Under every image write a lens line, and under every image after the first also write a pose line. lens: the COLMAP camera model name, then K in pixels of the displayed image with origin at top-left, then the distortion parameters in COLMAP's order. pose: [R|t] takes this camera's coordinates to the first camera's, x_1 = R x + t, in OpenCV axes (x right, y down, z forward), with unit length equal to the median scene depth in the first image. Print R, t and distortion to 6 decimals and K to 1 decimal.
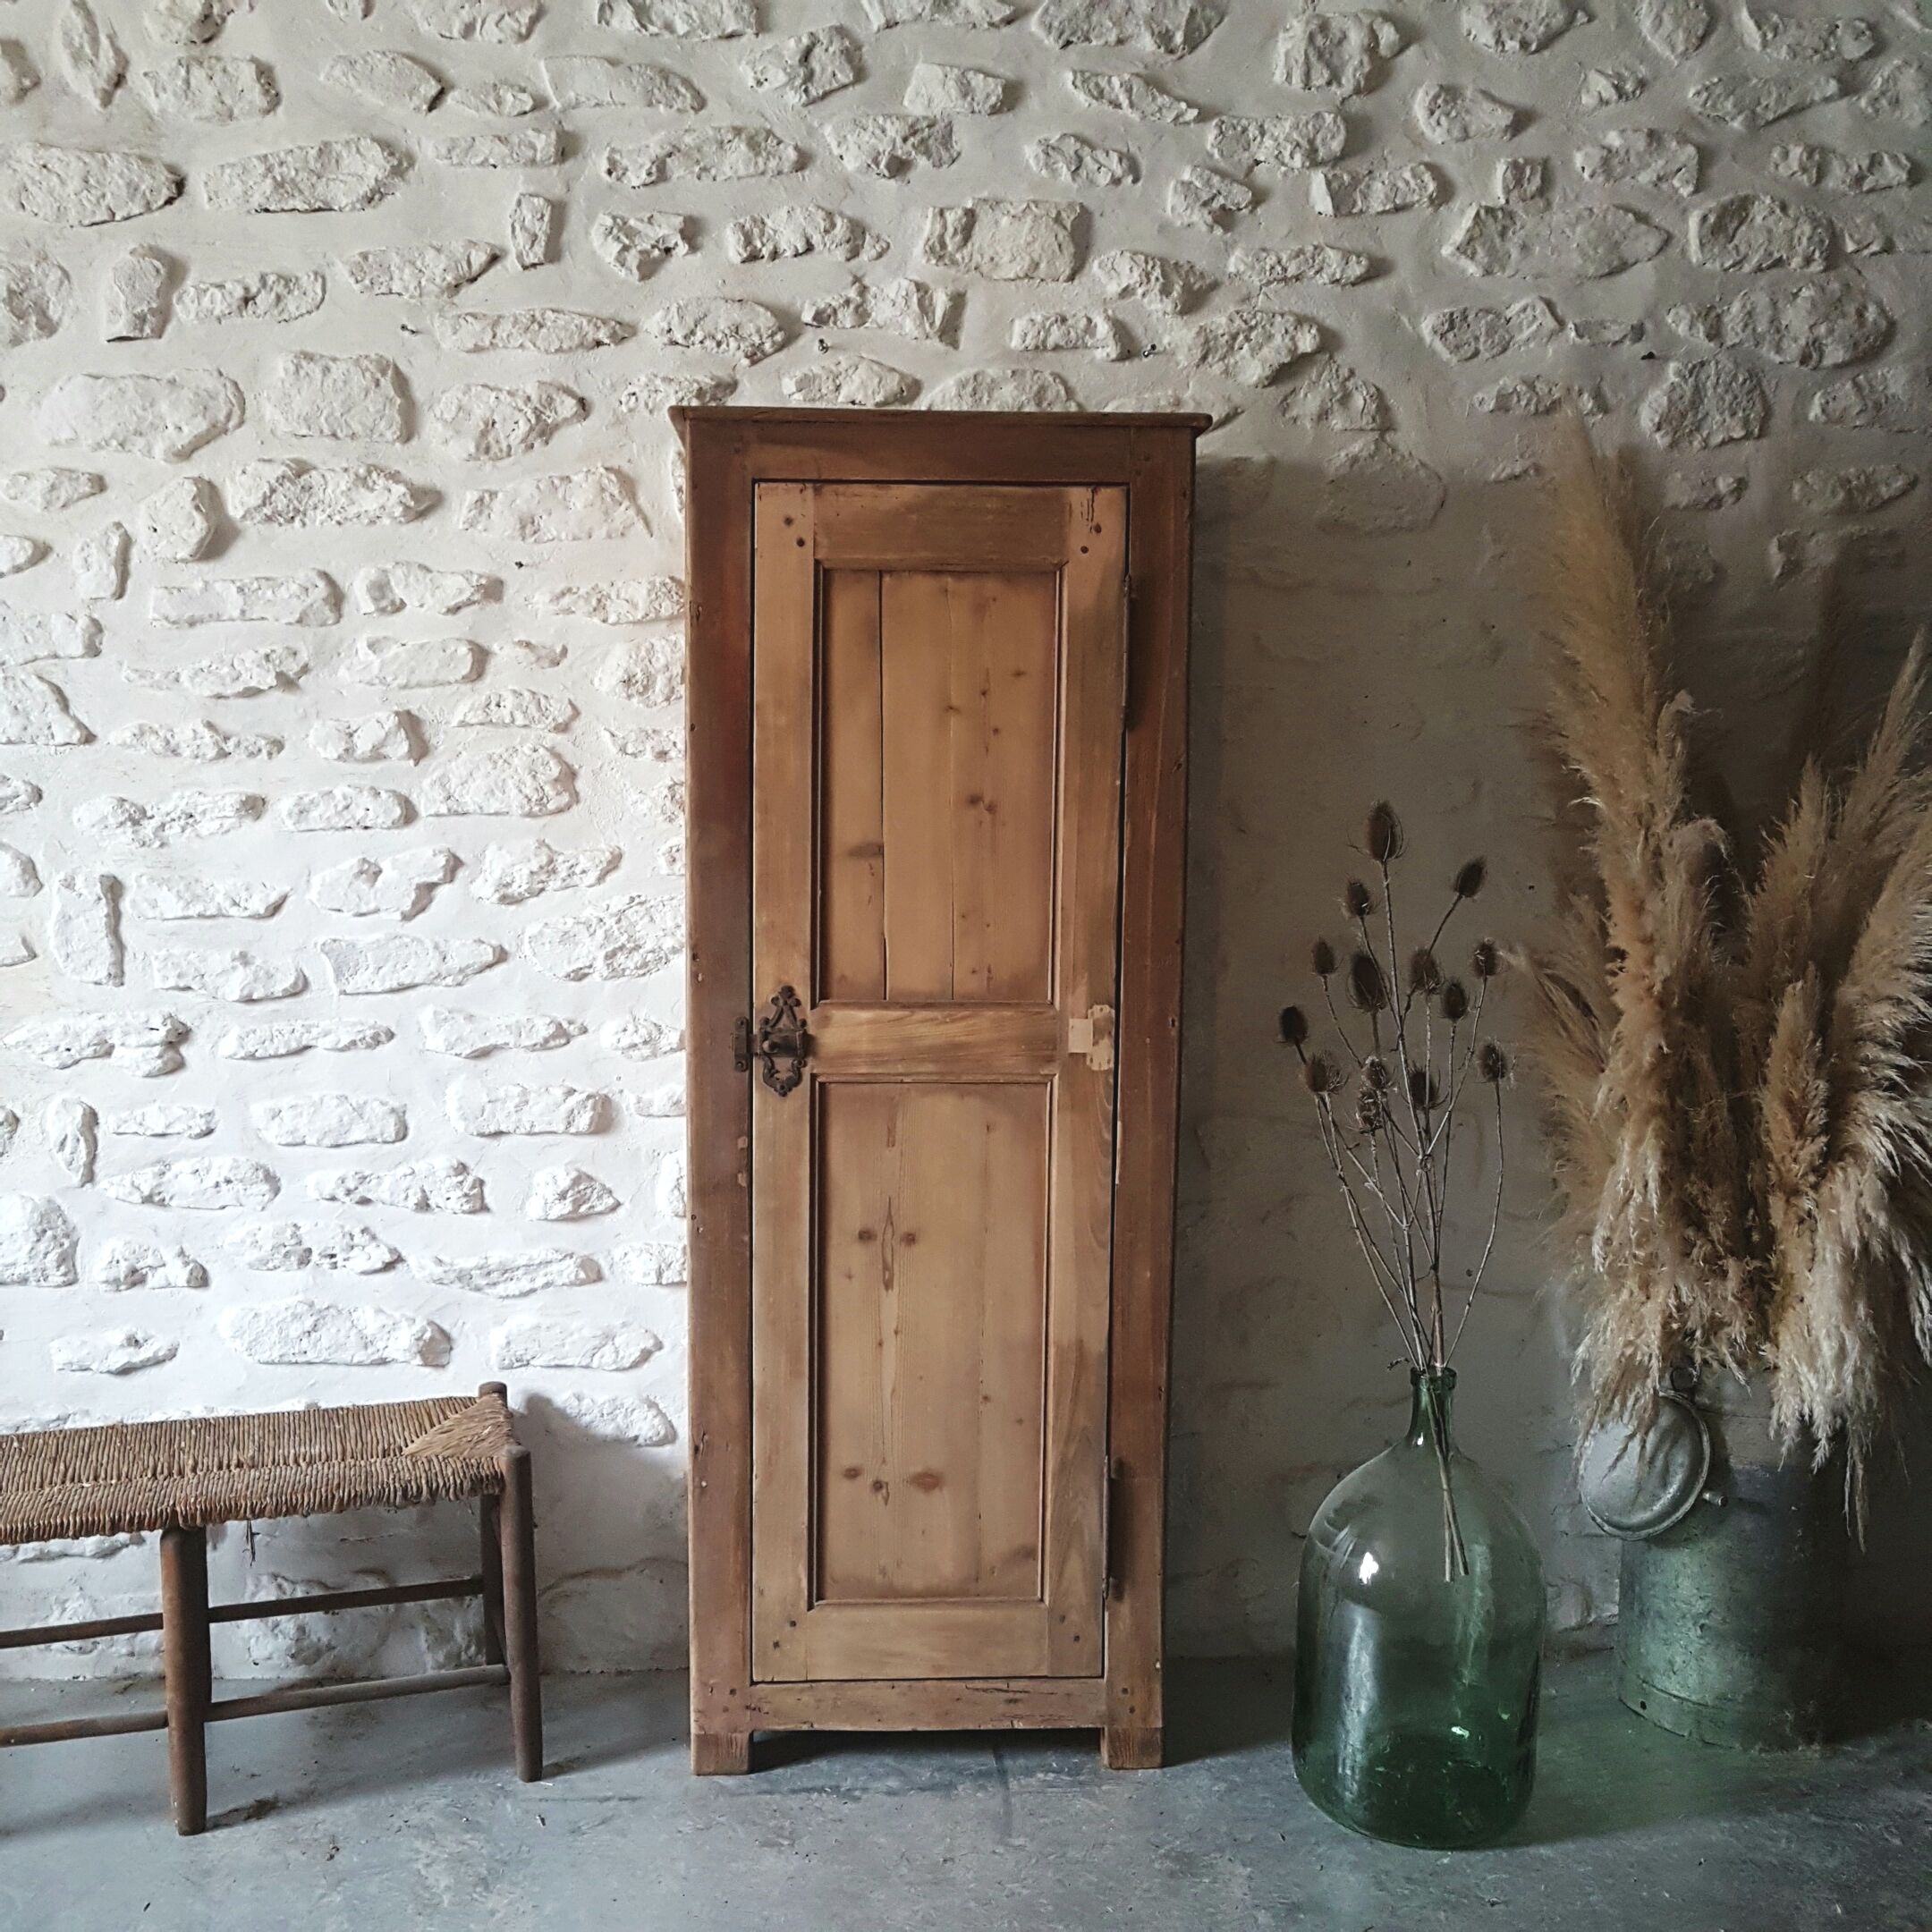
lens RADIAL K [[2018.4, 0, 966.0], [0, 2018.4, 966.0], [0, 0, 1]] dist [0.008402, -0.016265]
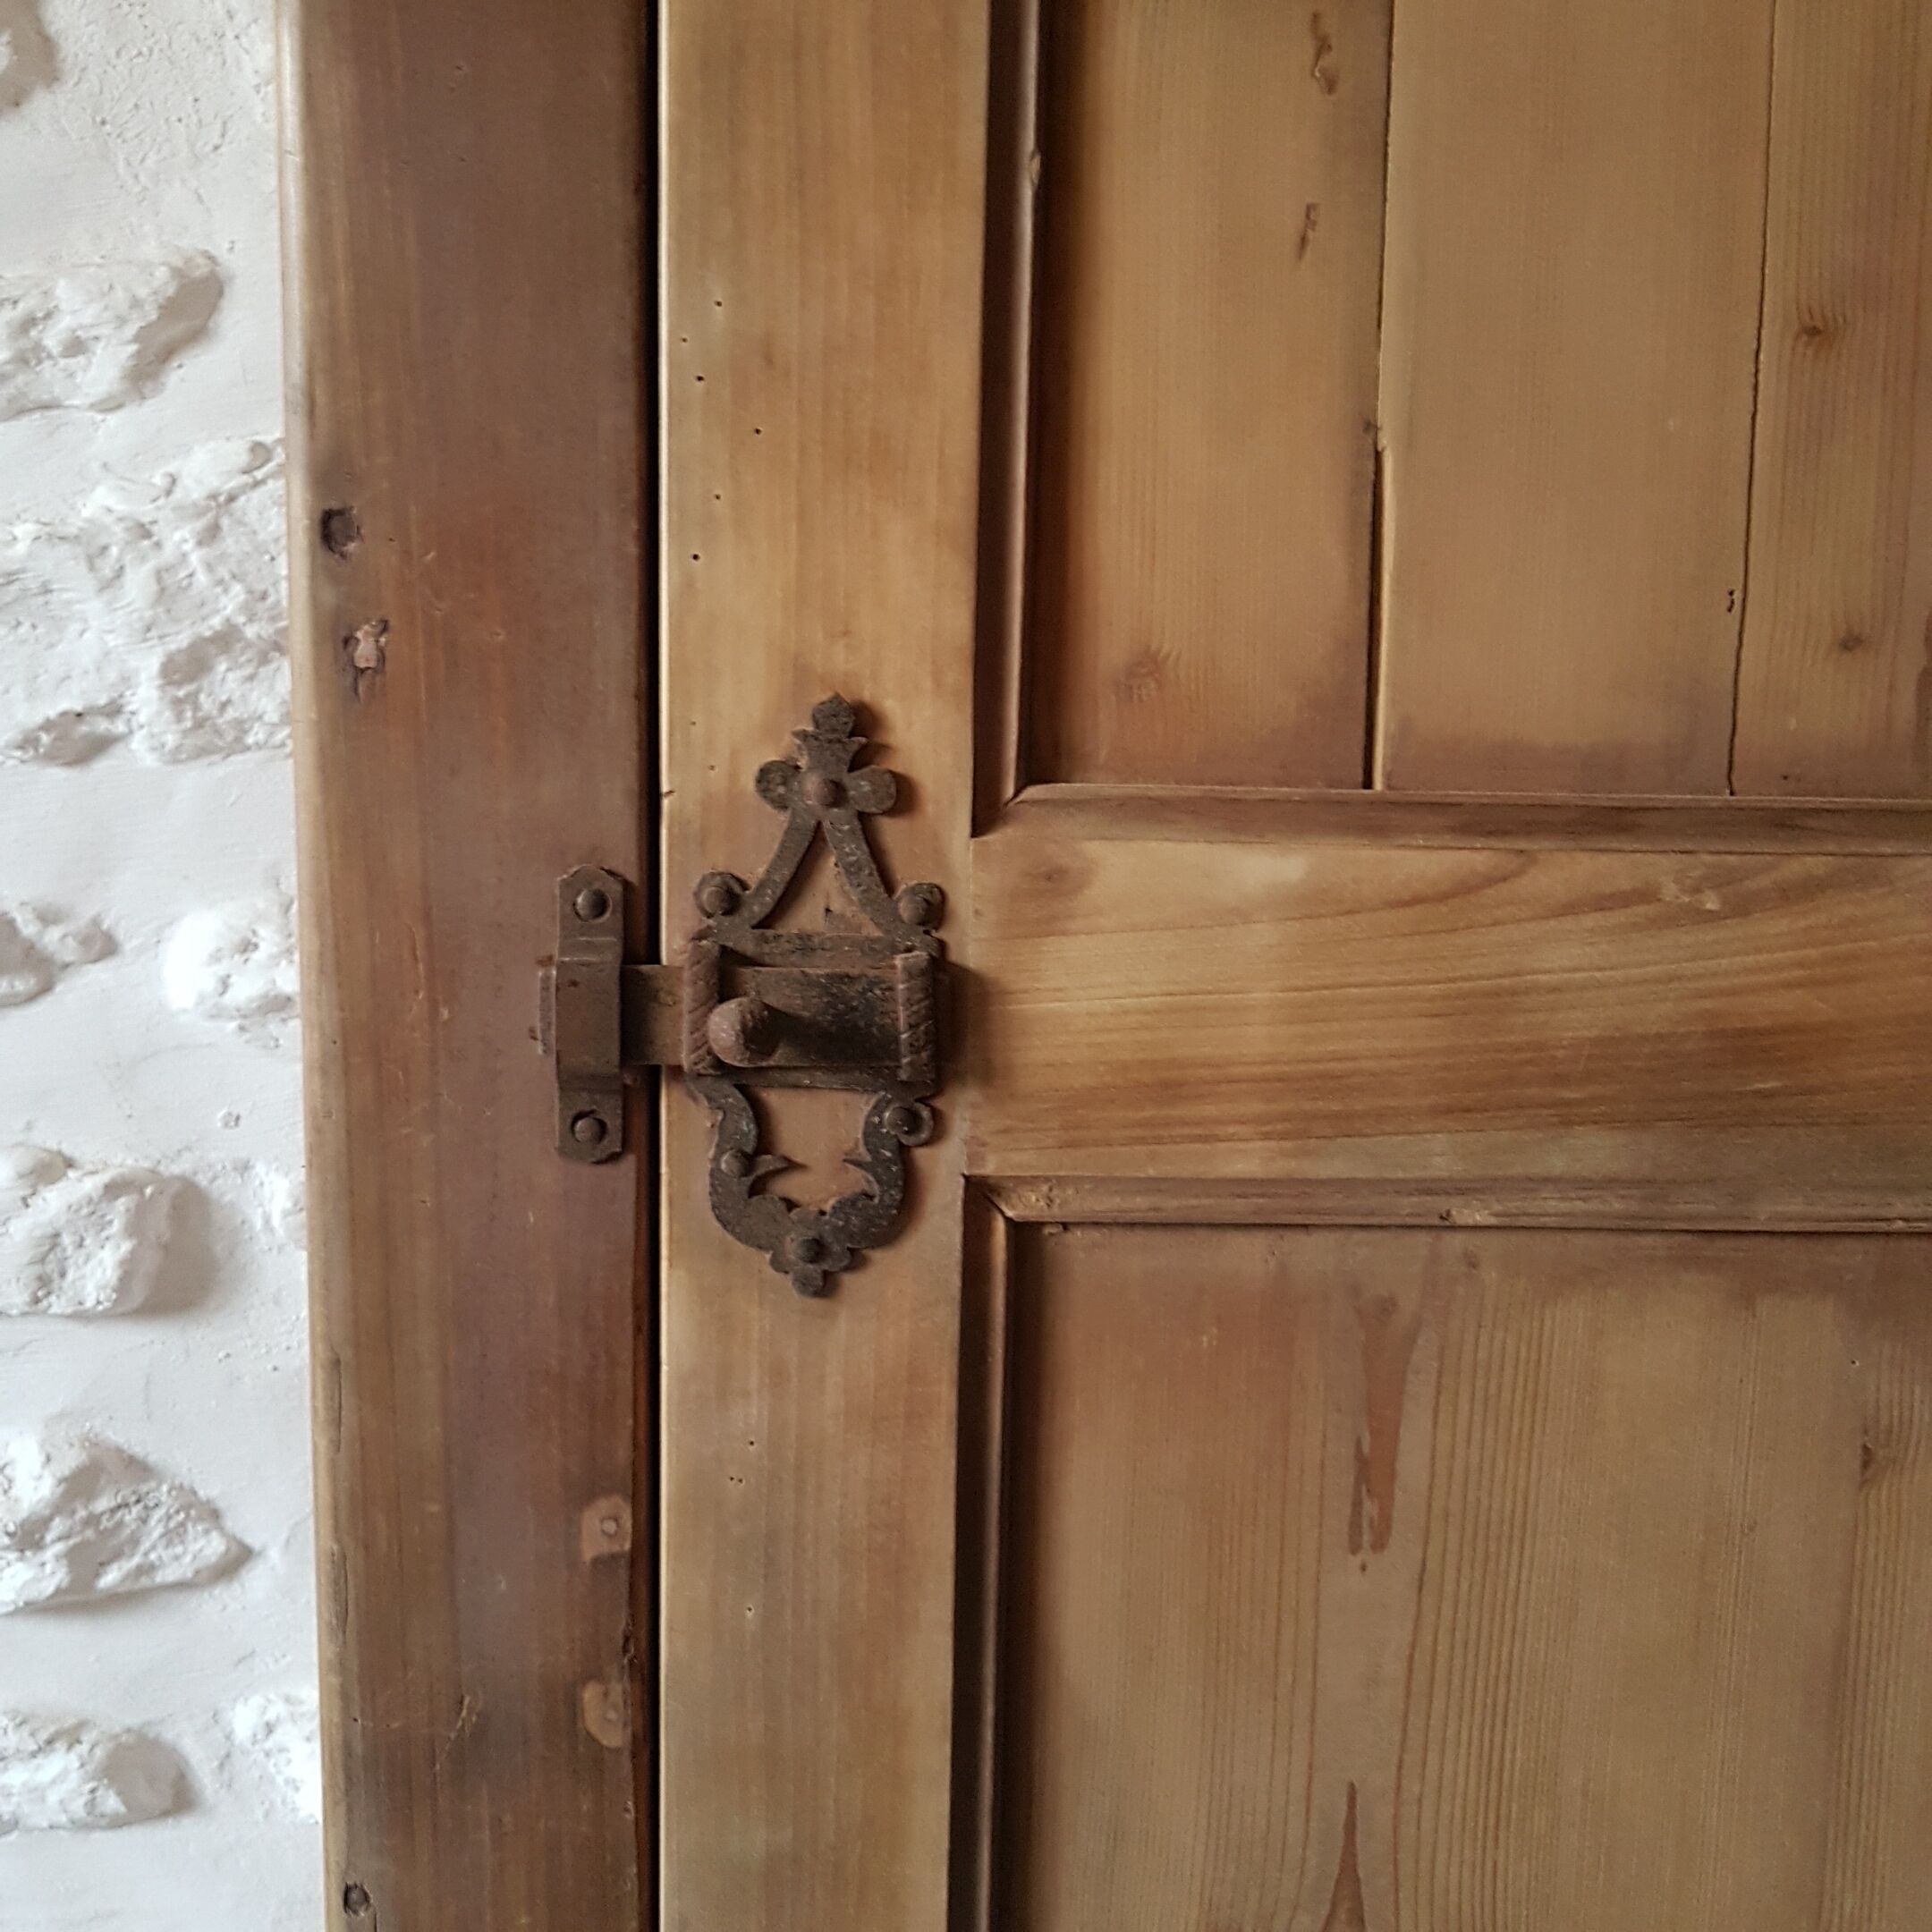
lens RADIAL K [[2018.4, 0, 966.0], [0, 2018.4, 966.0], [0, 0, 1]] dist [0.008402, -0.016265]
pose [[0.999717, 0.011961, -0.020557, -0.071591], [-0.011337, 0.999479, 0.030227, 0.027322], [0.020907, -0.029985, 0.999332, 0.793914]]
